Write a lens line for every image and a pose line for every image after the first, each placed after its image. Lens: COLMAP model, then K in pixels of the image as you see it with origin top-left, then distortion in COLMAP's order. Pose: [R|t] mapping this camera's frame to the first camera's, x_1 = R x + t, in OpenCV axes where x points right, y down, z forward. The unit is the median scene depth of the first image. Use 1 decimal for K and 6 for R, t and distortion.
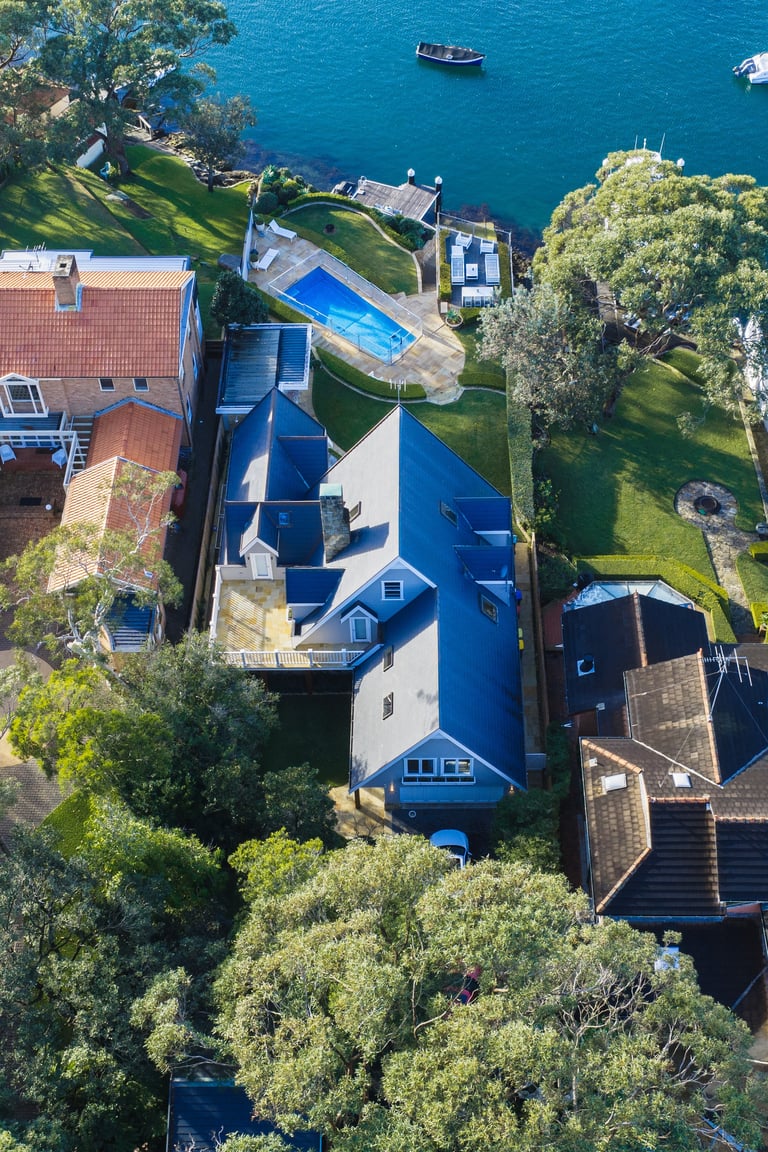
lens RADIAL K [[1433.9, 0, 415.8], [0, 1433.9, 571.4], [0, 0, 1]] dist [-0.004008, -0.017315]
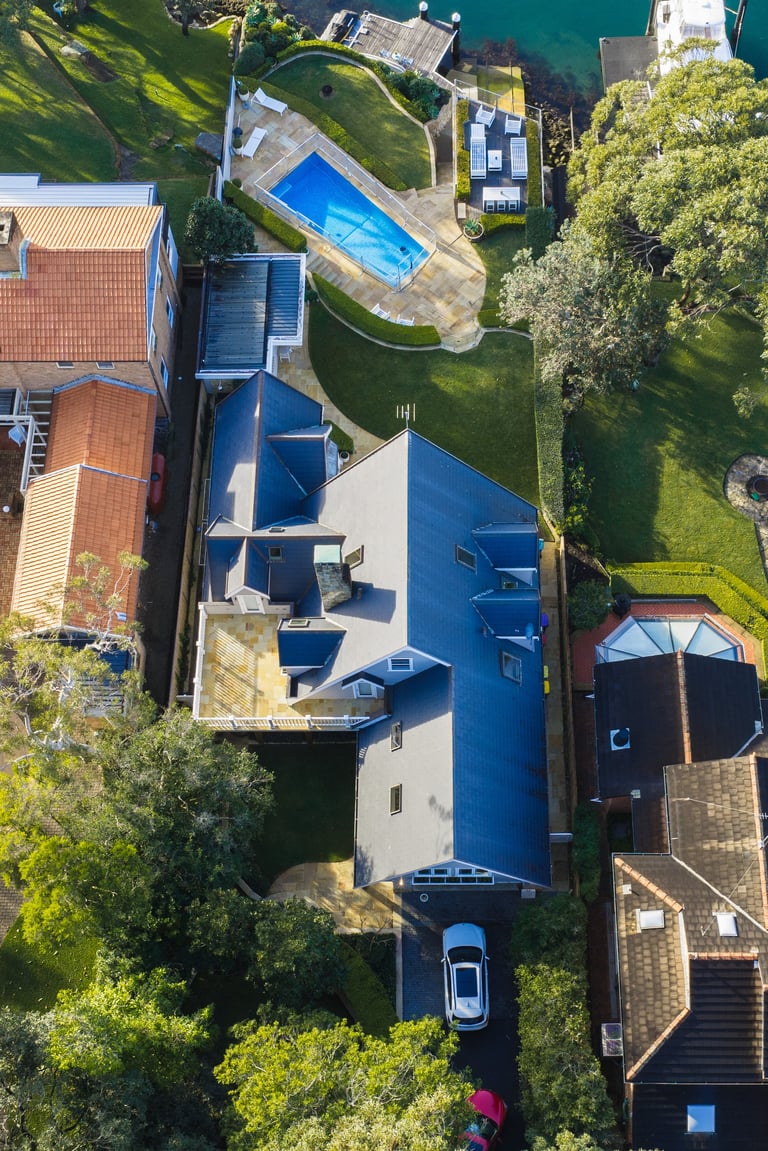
lens RADIAL K [[1390.6, 0, 431.5], [0, 1390.6, 577.7], [0, 0, 1]] dist [0.006166, -0.040405]
pose [[0.999998, -0.001042, -0.001702, 0.003465], [0.001438, 0.967699, 0.252103, -0.217003], [0.001384, -0.252105, 0.967699, 0.172168]]
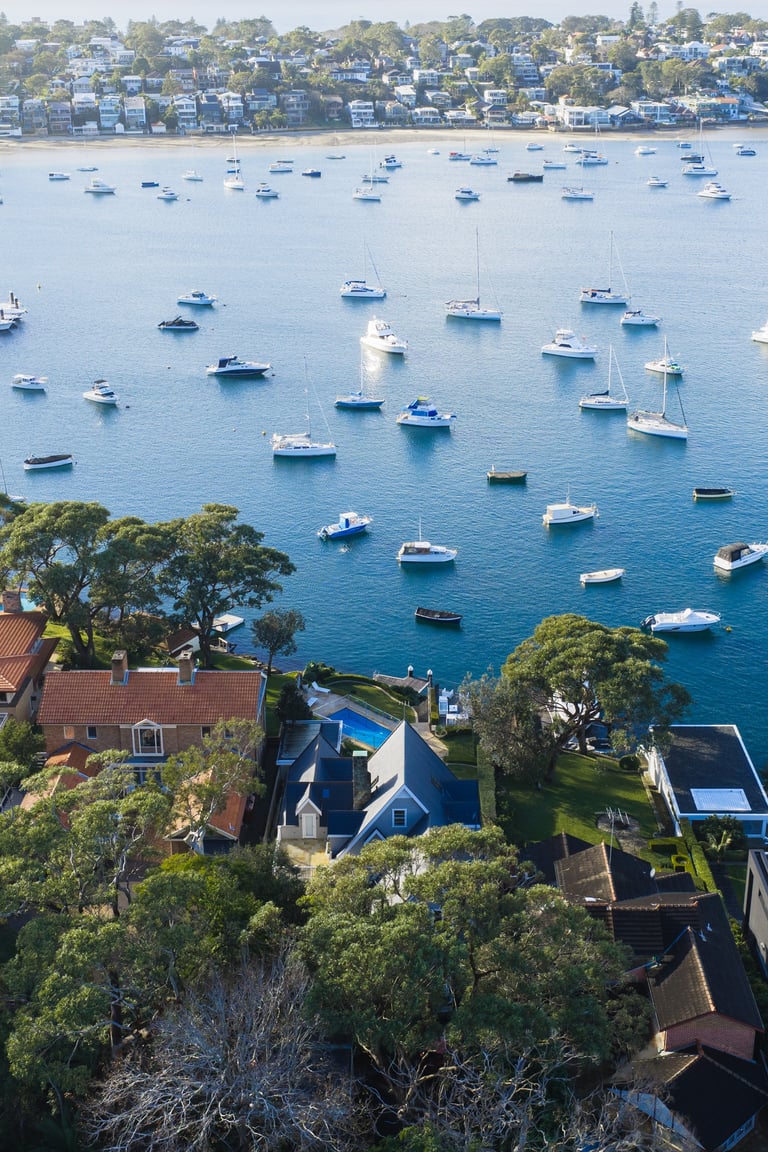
lens RADIAL K [[1433.9, 0, 415.8], [0, 1433.9, 571.4], [0, 0, 1]] dist [-0.004008, -0.017315]
pose [[0.999935, 0.010383, 0.004736, -0.007834], [-0.006671, 0.868529, -0.495593, 0.462513], [-0.009259, 0.495530, 0.868542, -0.375496]]
